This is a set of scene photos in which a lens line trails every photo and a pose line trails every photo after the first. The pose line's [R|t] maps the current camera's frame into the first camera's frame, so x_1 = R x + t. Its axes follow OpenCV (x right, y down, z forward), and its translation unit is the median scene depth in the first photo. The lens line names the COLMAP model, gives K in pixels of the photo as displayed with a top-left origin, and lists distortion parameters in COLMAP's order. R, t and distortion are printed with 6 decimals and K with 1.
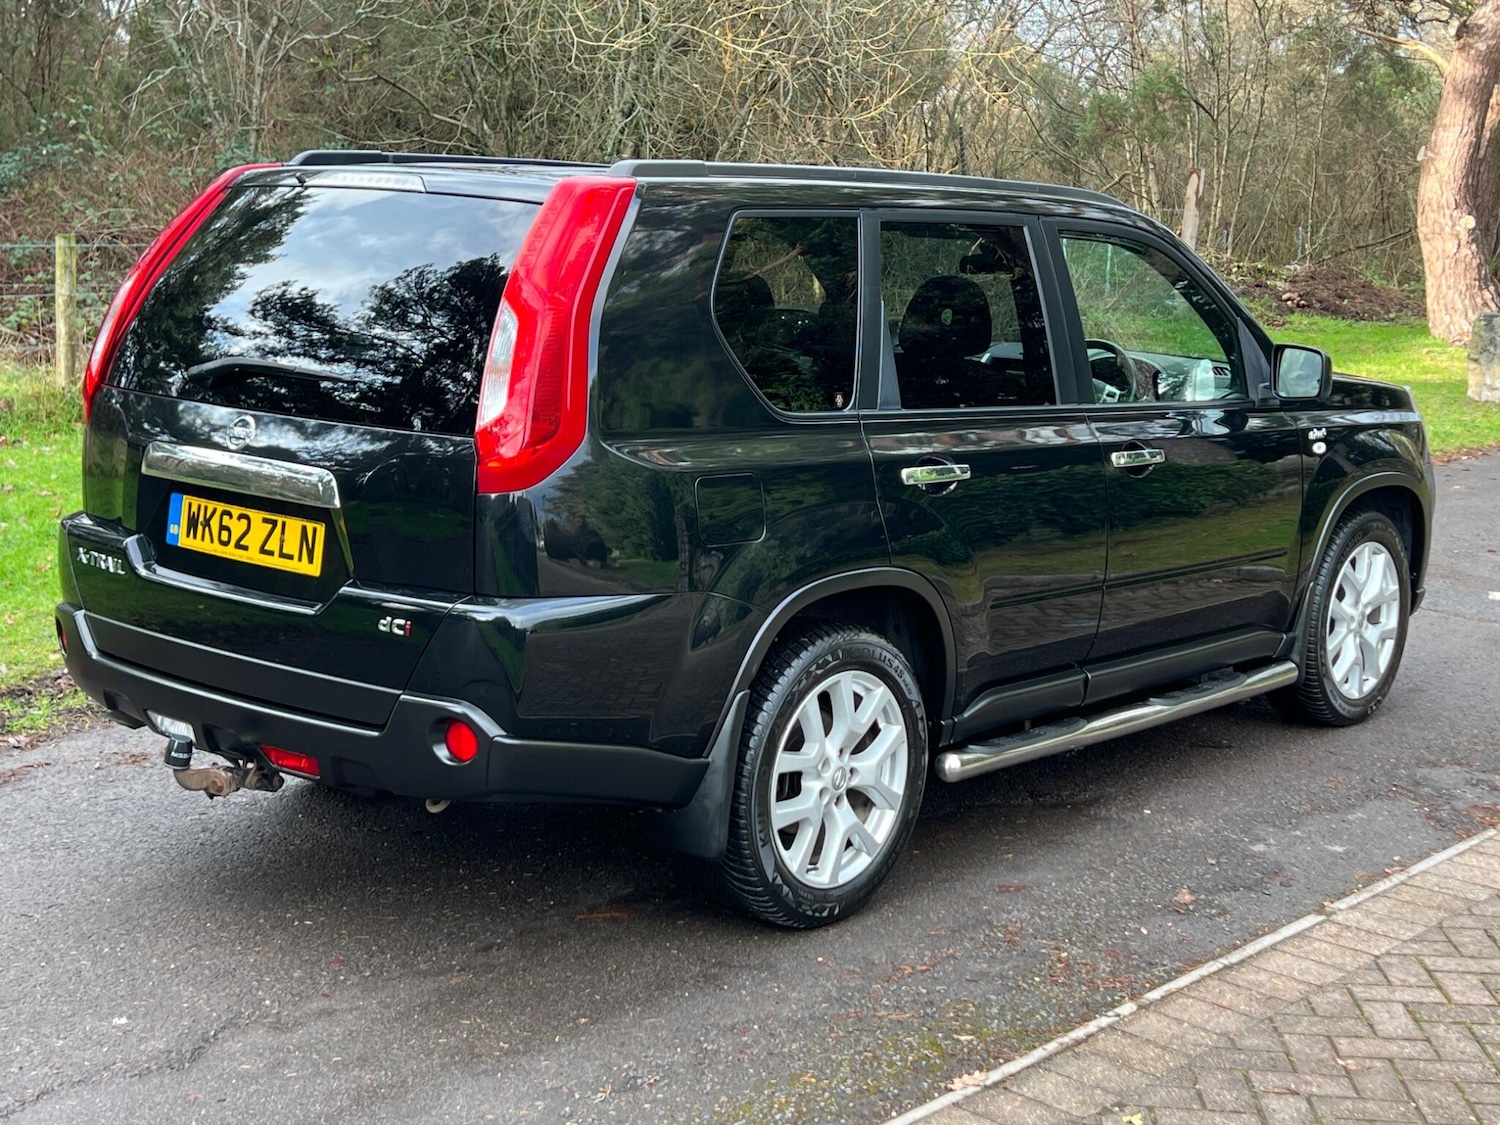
lens RADIAL K [[2203.3, 0, 756.2], [0, 2203.3, 564.2], [0, 0, 1]] dist [0.043690, 0.000000]
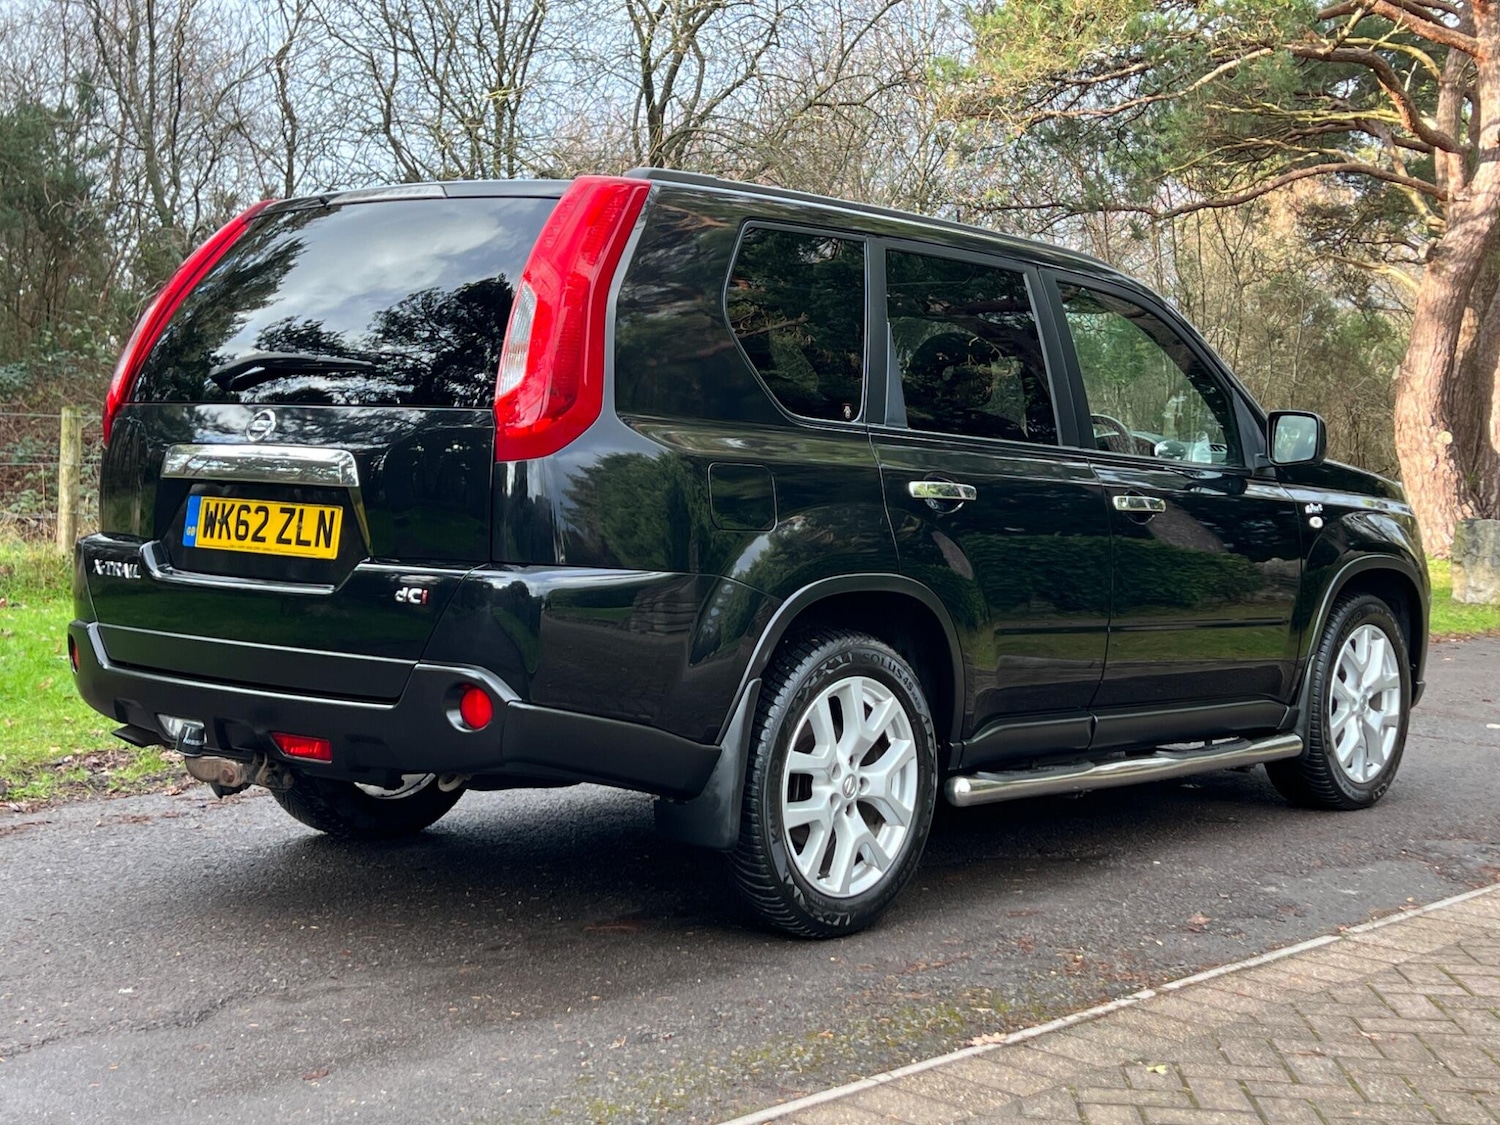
lens RADIAL K [[2203.3, 0, 743.4], [0, 2203.3, 570.7], [0, 0, 1]] dist [0.043690, 0.000000]
pose [[0.999998, -0.000444, 0.002081, -0.012712], [0.000697, 0.992373, -0.123270, 0.125304], [-0.002010, 0.123271, 0.992371, -0.001131]]
